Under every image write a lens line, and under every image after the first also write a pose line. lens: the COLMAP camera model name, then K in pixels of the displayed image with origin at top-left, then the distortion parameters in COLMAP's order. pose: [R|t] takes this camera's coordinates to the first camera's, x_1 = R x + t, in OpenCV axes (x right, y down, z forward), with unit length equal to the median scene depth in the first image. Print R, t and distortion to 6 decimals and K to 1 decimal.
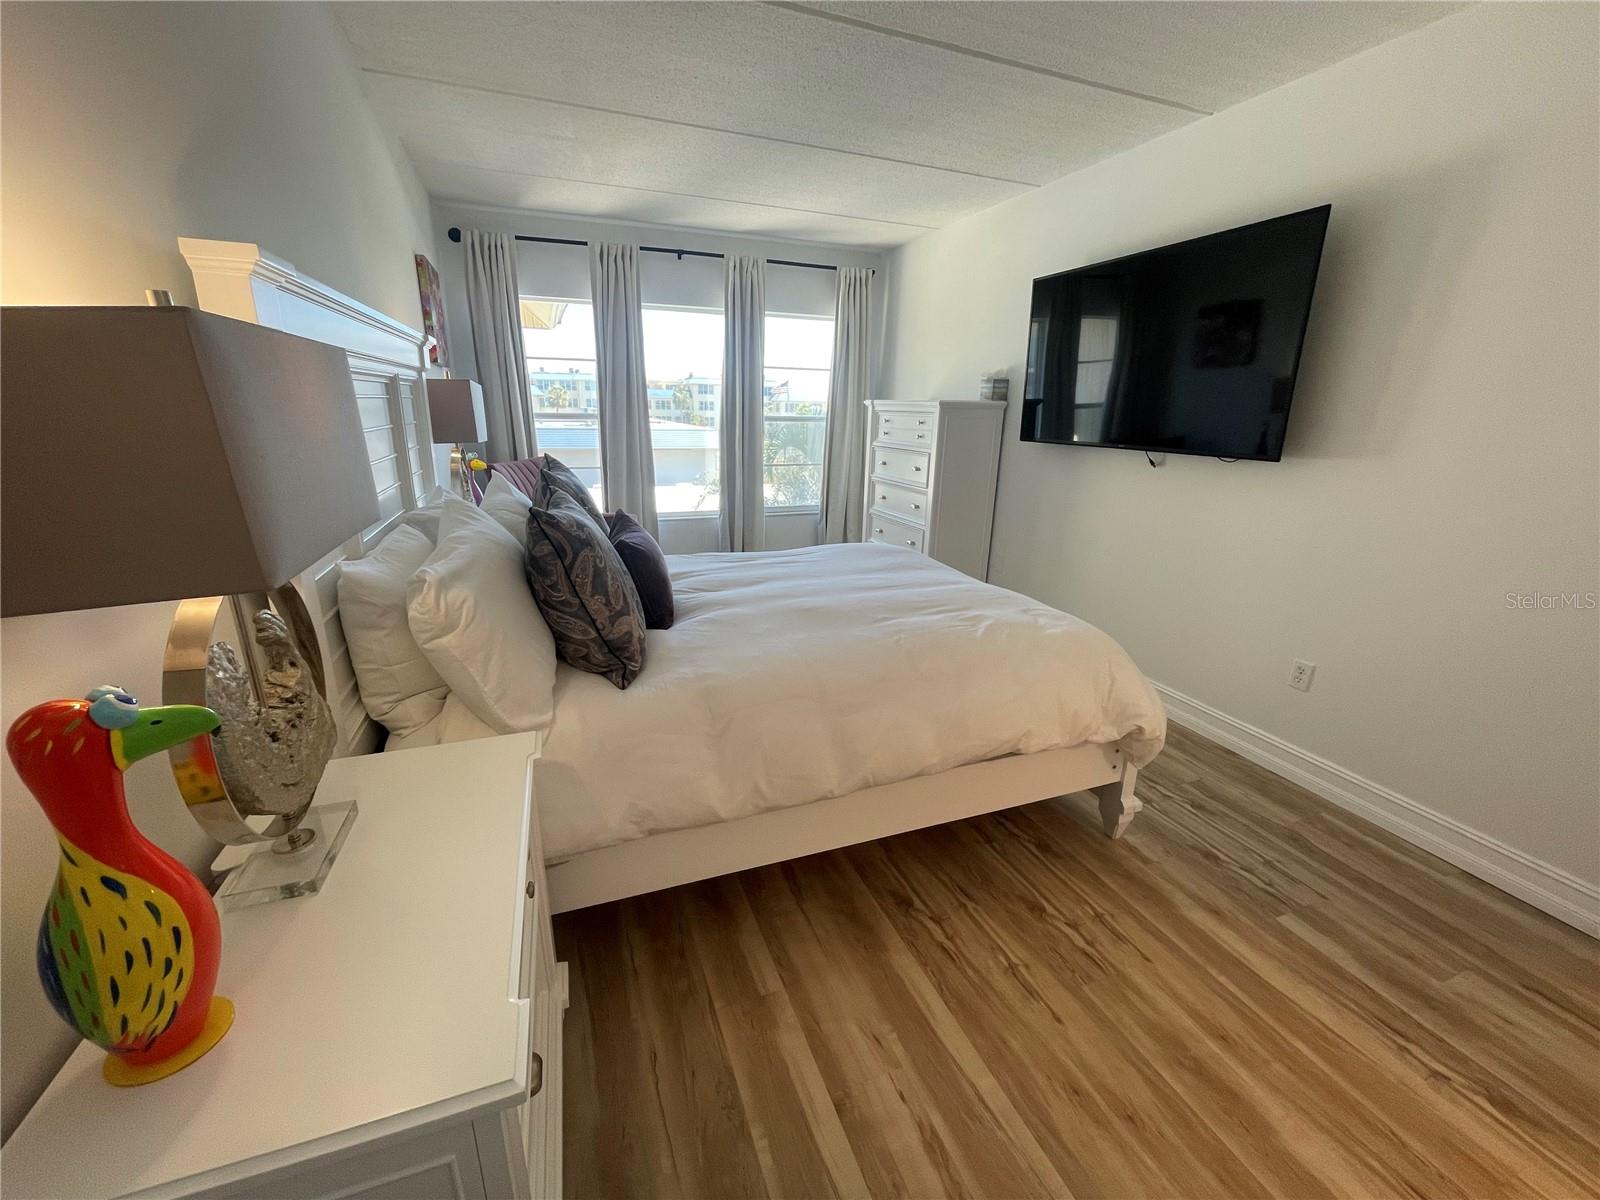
lens RADIAL K [[643.3, 0, 804.4], [0, 643.3, 602.6], [0, 0, 1]] dist [-0.002697, -0.000376]
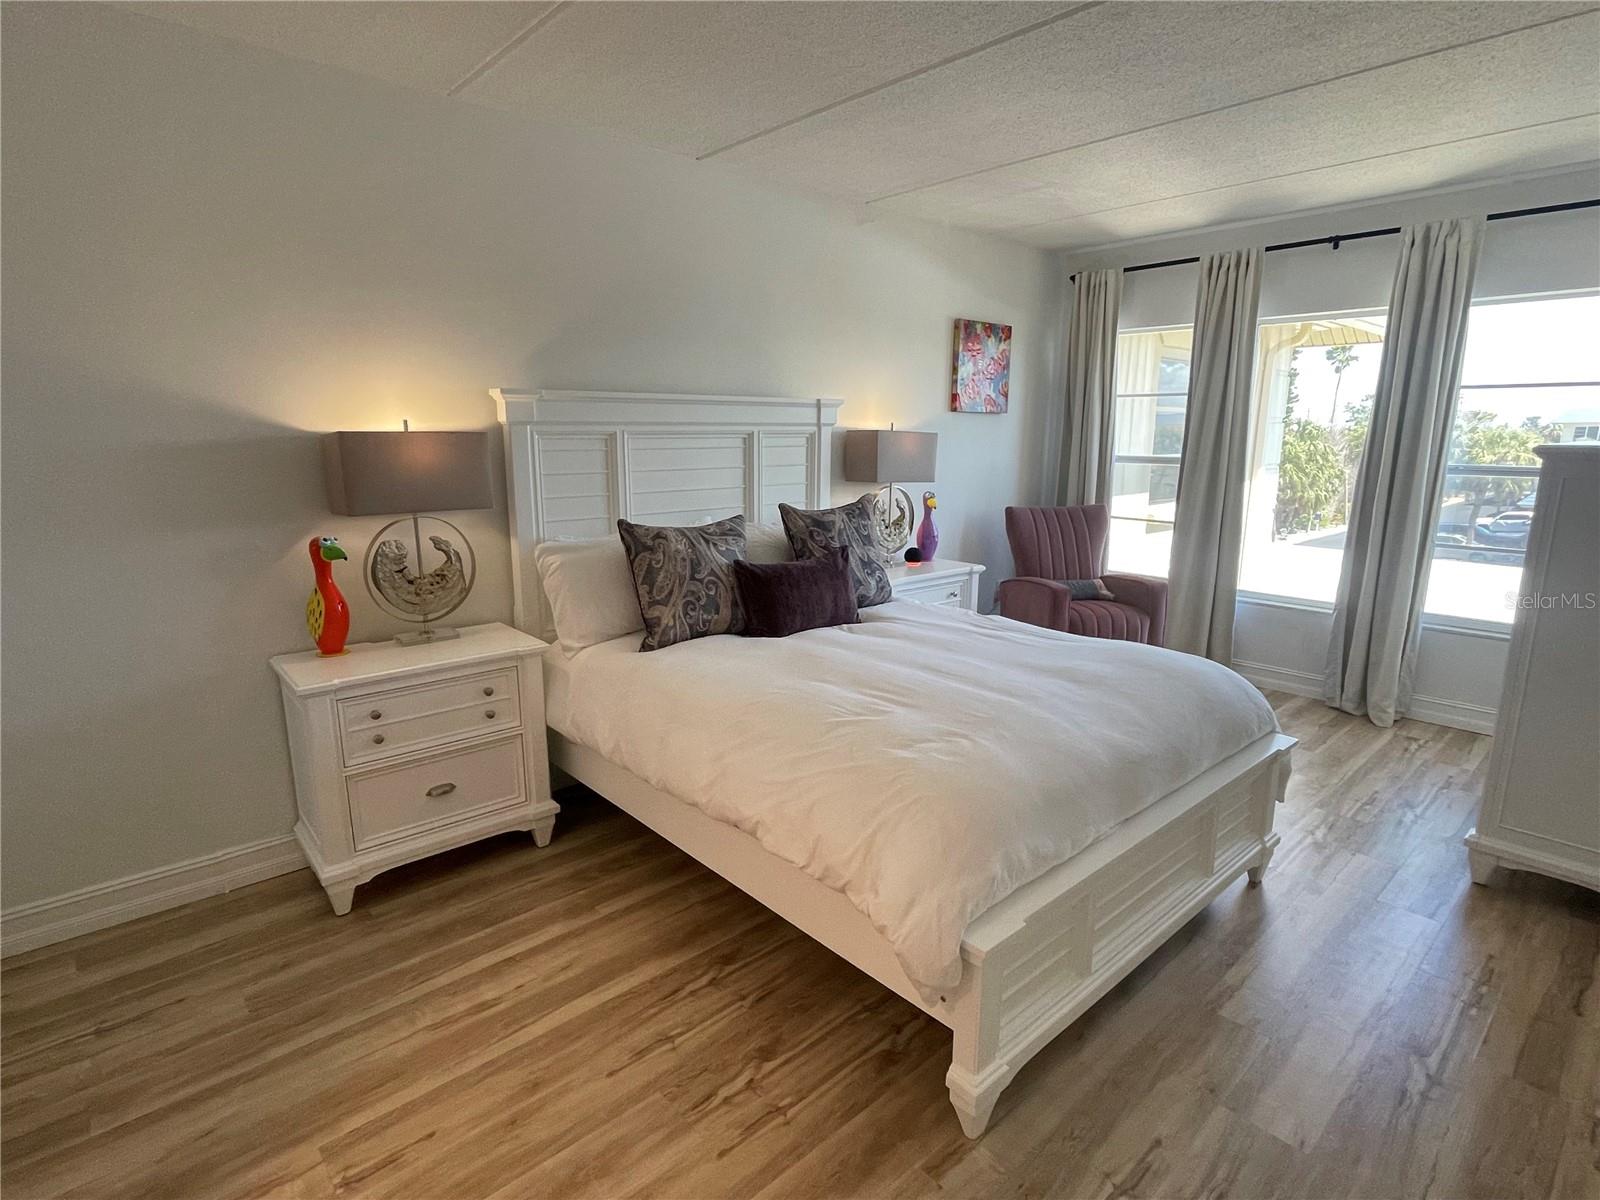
lens RADIAL K [[831.9, 0, 798.9], [0, 831.9, 599.5], [0, 0, 1]] dist [-0.005515, -0.001369]
pose [[0.360569, 0.172778, -0.916590, 1.300019], [-0.269418, 0.960099, 0.074996, -0.182918], [0.892975, 0.219905, 0.392731, 0.508146]]
